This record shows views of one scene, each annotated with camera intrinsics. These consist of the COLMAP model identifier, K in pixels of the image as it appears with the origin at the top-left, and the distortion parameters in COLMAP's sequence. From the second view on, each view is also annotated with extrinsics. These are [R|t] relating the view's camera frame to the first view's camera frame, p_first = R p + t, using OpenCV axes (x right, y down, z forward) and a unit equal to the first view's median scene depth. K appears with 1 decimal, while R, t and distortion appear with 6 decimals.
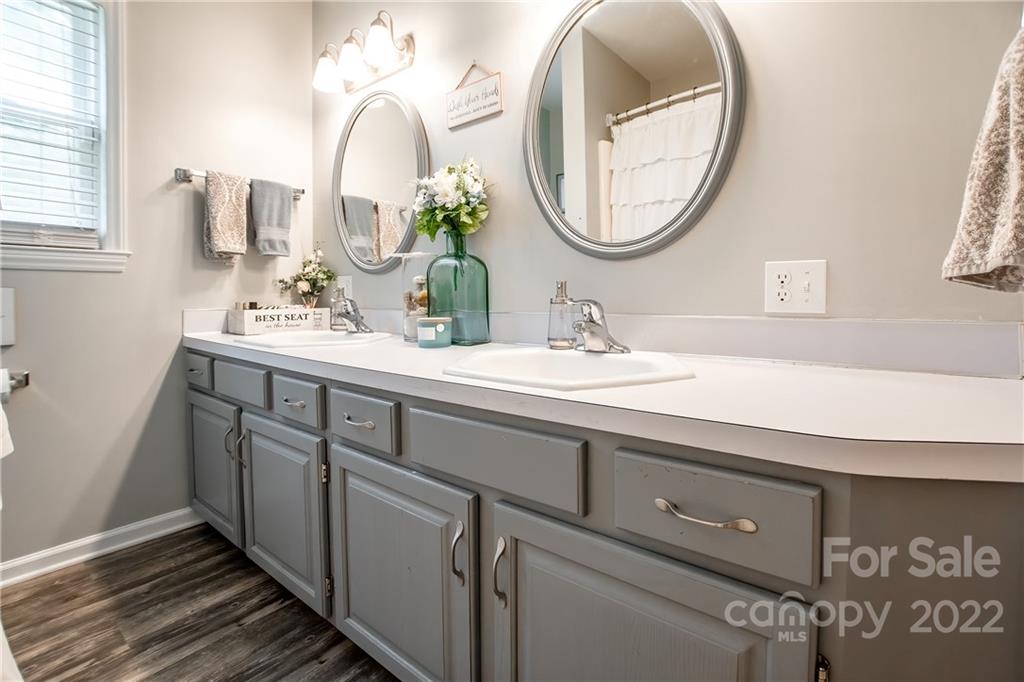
lens RADIAL K [[459.9, 0, 505.0], [0, 459.9, 299.7], [0, 0, 1]] dist [-0.022376, 0.002706]
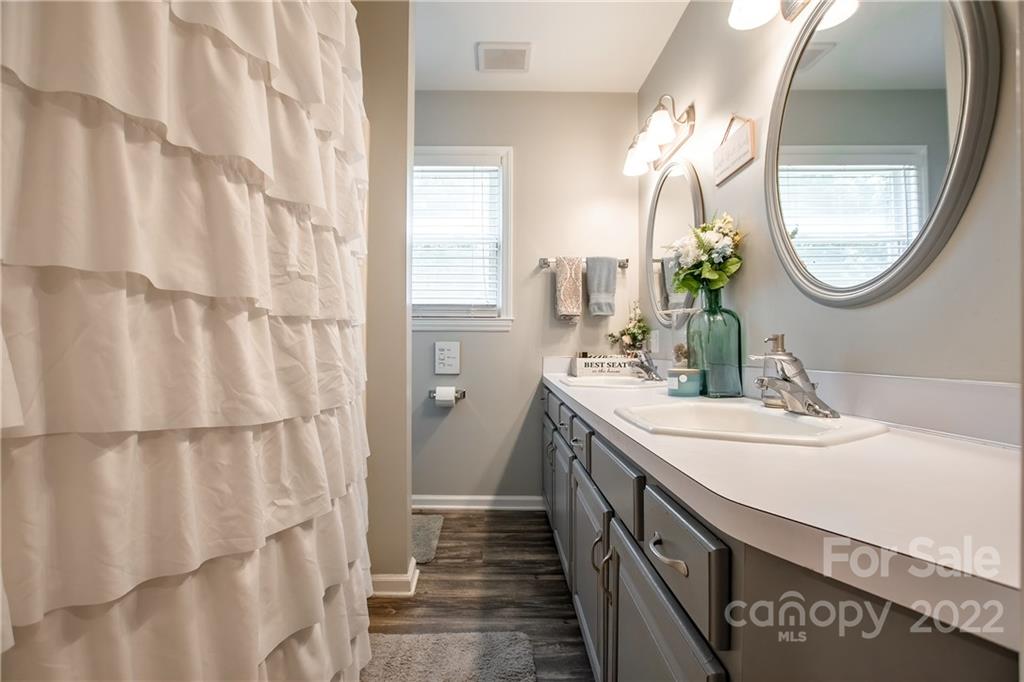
lens RADIAL K [[459.9, 0, 503.7], [0, 459.9, 338.5], [0, 0, 1]] dist [-0.022376, 0.002706]
pose [[0.628796, -0.006859, -0.777540, 0.392395], [-0.014164, 0.999694, -0.020274, -0.004415], [0.777441, 0.023761, 0.628507, -0.004791]]
